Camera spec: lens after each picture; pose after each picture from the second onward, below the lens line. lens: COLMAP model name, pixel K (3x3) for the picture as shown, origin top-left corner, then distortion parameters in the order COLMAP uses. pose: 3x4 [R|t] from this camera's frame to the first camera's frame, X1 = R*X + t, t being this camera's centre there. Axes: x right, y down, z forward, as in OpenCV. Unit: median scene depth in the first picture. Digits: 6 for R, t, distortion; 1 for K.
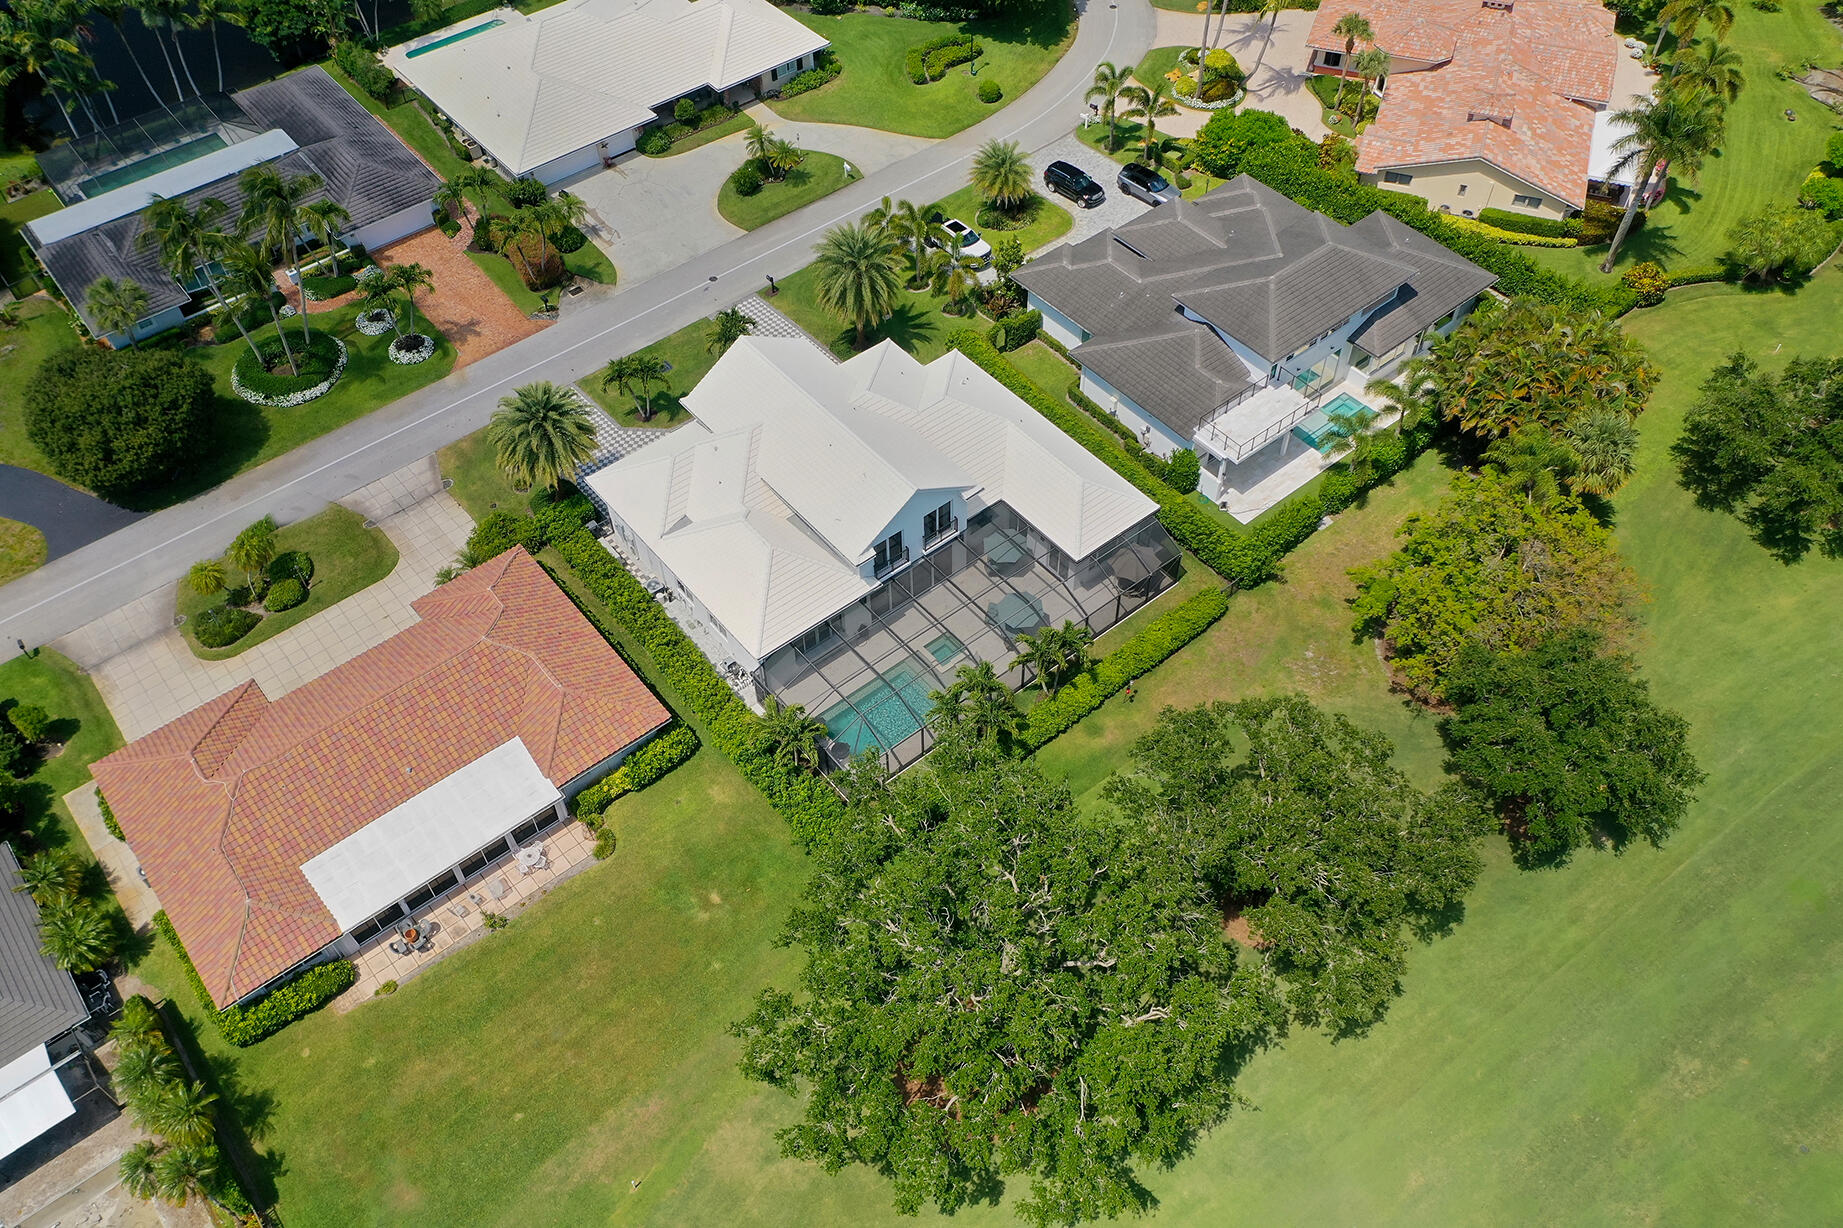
lens RADIAL K [[1451.7, 0, 916.8], [0, 1451.7, 618.1], [0, 0, 1]] dist [0.006214, 0.001048]
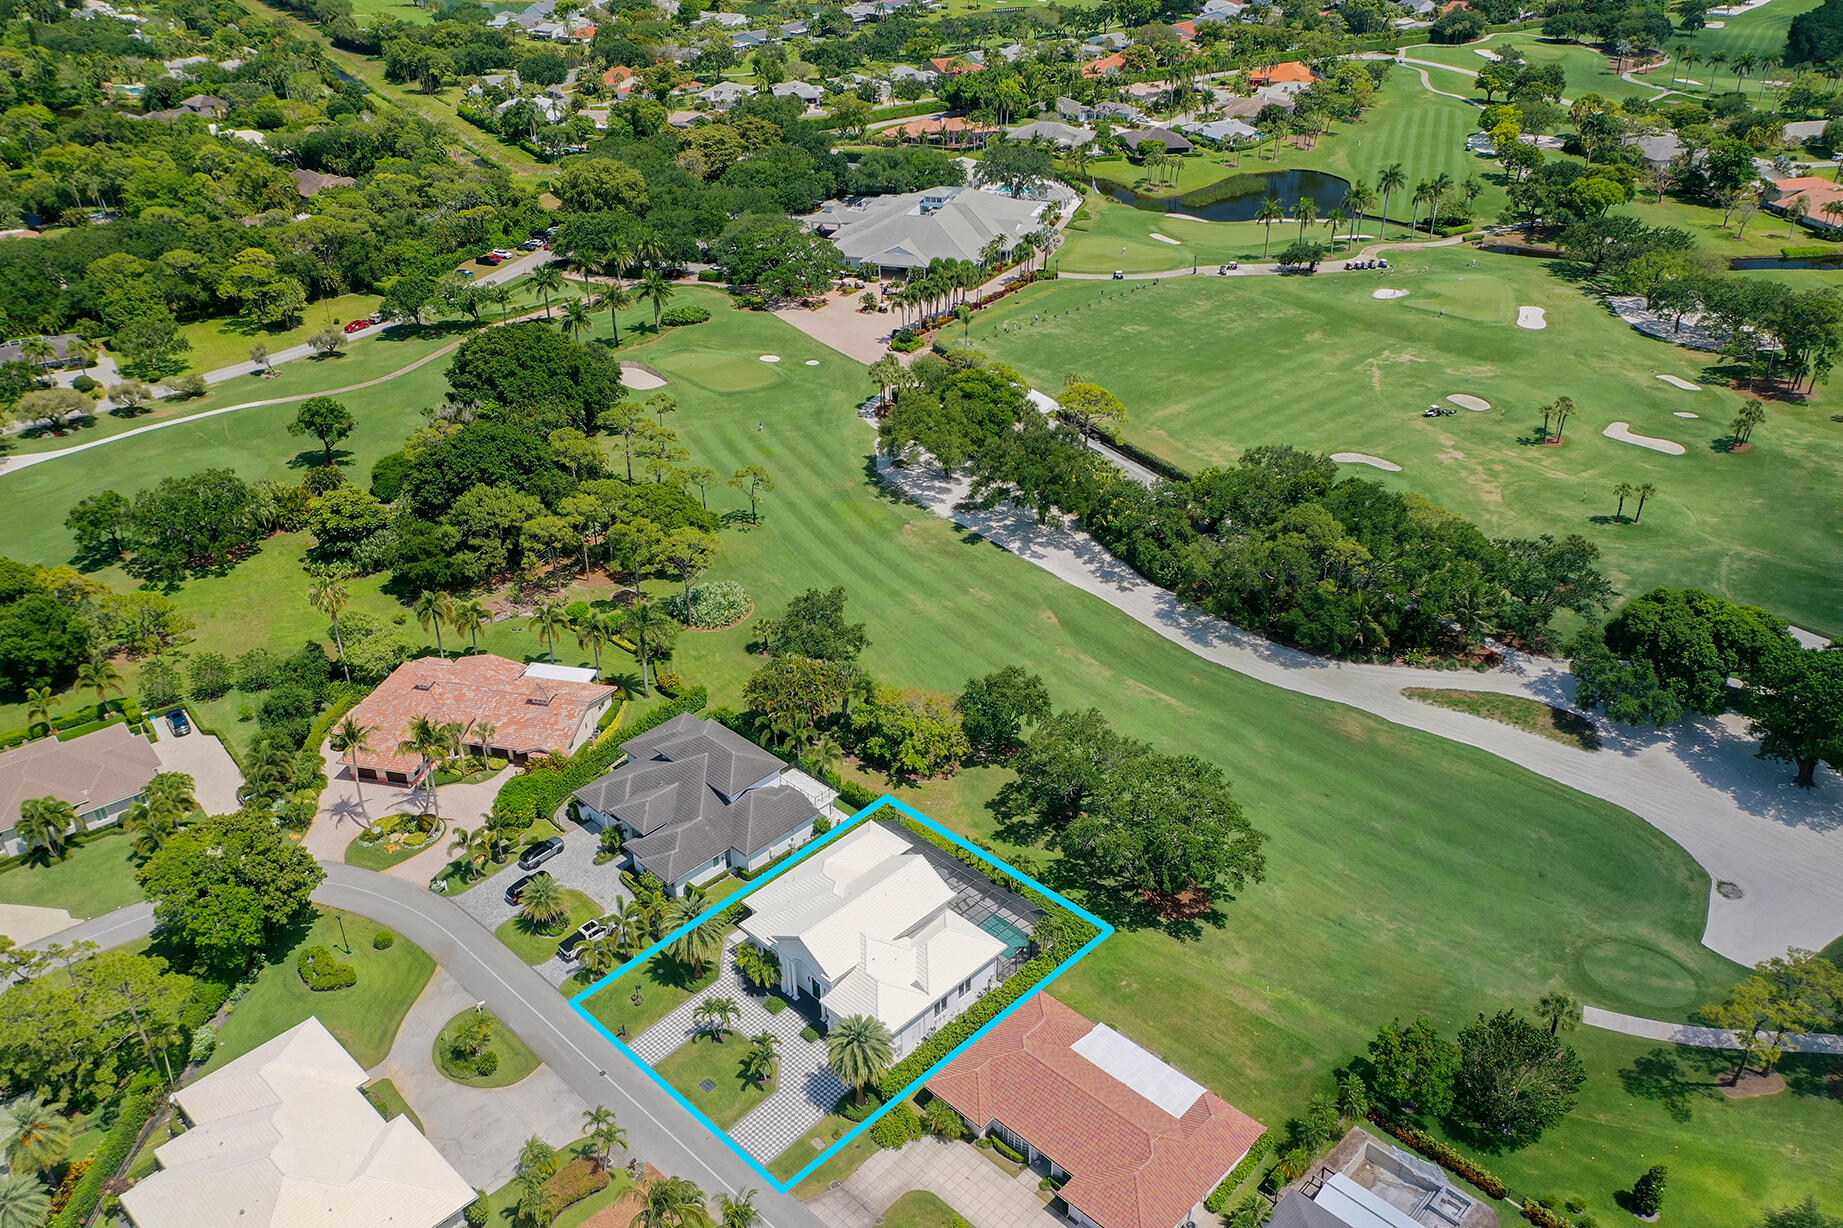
lens RADIAL K [[1451.7, 0, 927.4], [0, 1451.7, 616.9], [0, 0, 1]] dist [0.006214, 0.001048]
pose [[-0.121480, -0.478254, 0.869779, -1.291705], [0.772602, 0.504572, 0.385349, -0.834935], [-0.623161, 0.718805, 0.308205, 0.159686]]
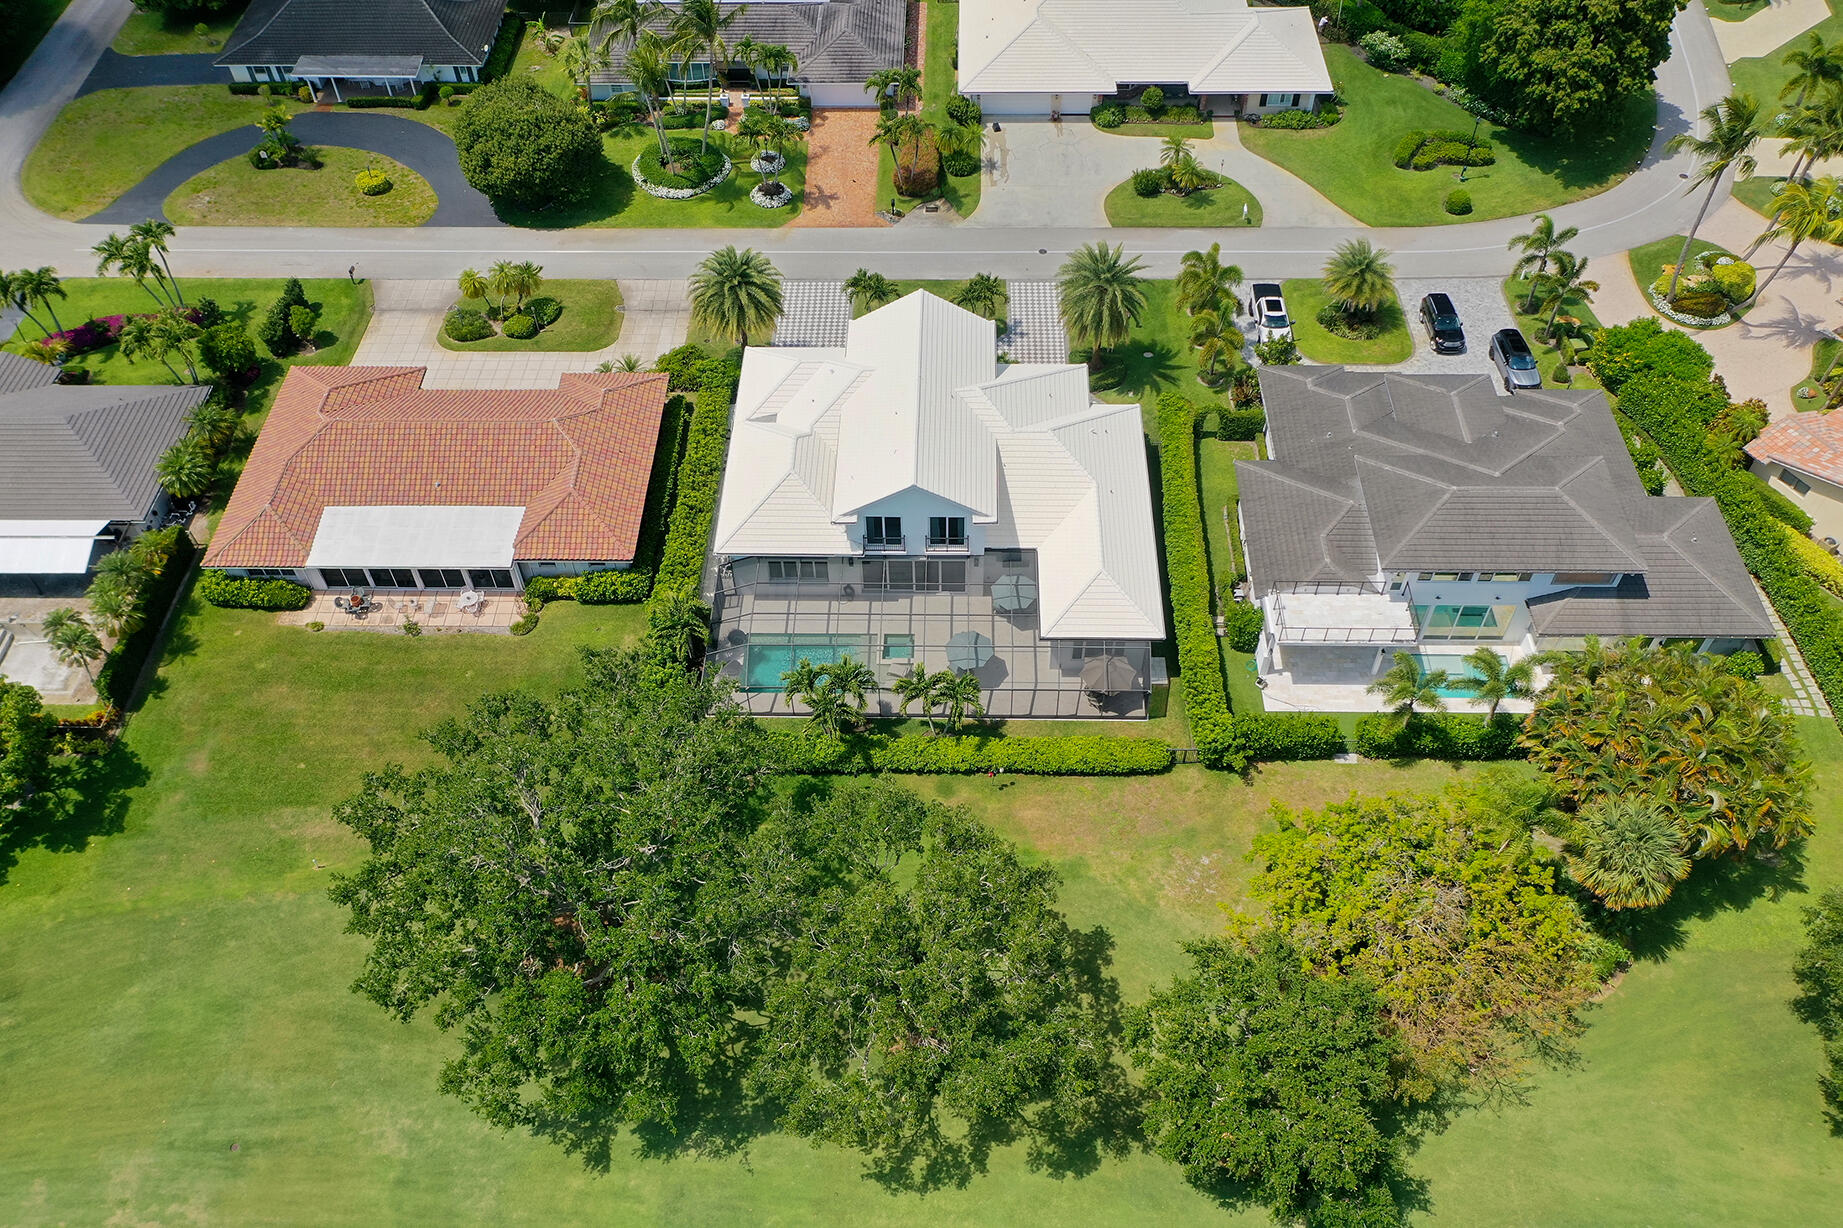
lens RADIAL K [[1451.7, 0, 914.8], [0, 1451.7, 611.6], [0, 0, 1]] dist [0.006214, 0.001048]
pose [[0.760942, 0.501906, -0.411167, 0.391605], [-0.496848, 0.858313, 0.128219, -0.122266], [0.417264, 0.106721, 0.902497, 0.091953]]
